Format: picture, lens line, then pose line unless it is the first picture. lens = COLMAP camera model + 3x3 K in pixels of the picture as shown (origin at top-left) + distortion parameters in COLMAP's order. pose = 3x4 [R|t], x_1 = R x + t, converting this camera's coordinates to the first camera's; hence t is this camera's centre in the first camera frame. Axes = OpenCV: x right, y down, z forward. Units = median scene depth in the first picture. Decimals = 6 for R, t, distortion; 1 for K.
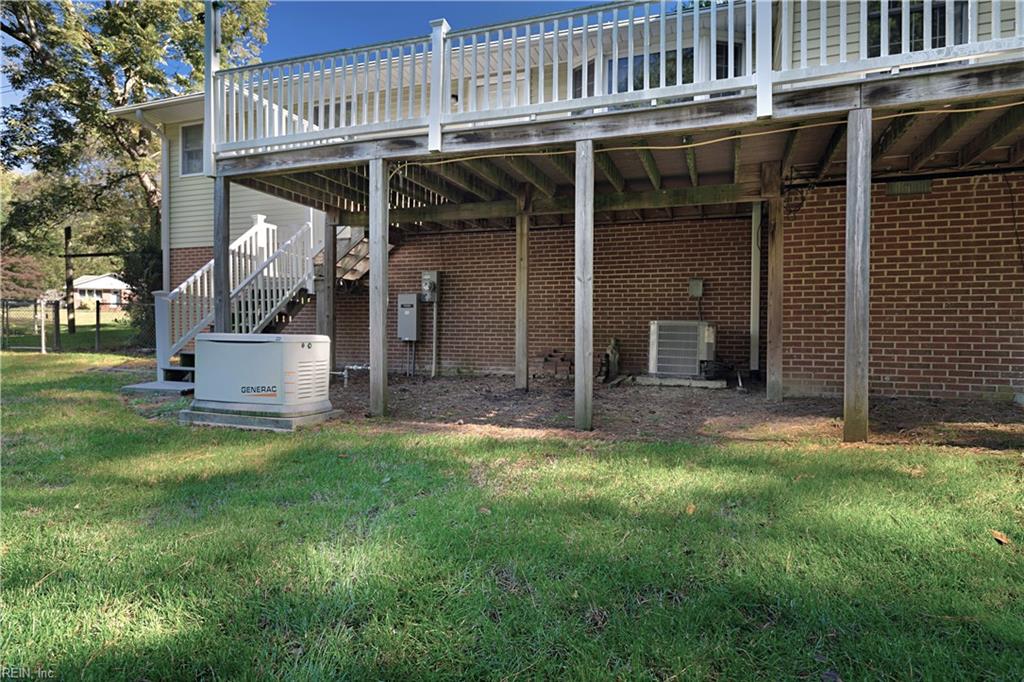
lens RADIAL K [[590.1, 0, 512.0], [0, 590.1, 341.0], [0, 0, 1]] dist [0.003318, 0.000828]
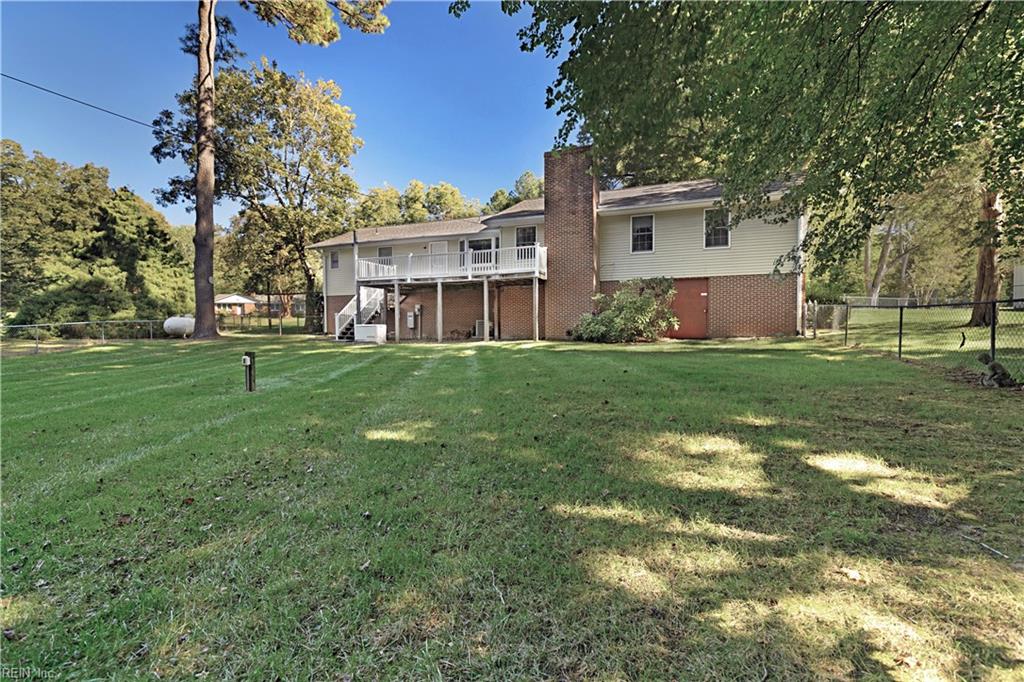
lens RADIAL K [[481.6, 0, 512.0], [0, 481.6, 341.0], [0, 0, 1]] dist [-0.002036, -0.000001]
pose [[0.999517, -0.005926, -0.030509, 0.602140], [0.006024, 0.999977, 0.003124, 0.090481], [0.030490, -0.003306, 0.999530, -2.087562]]
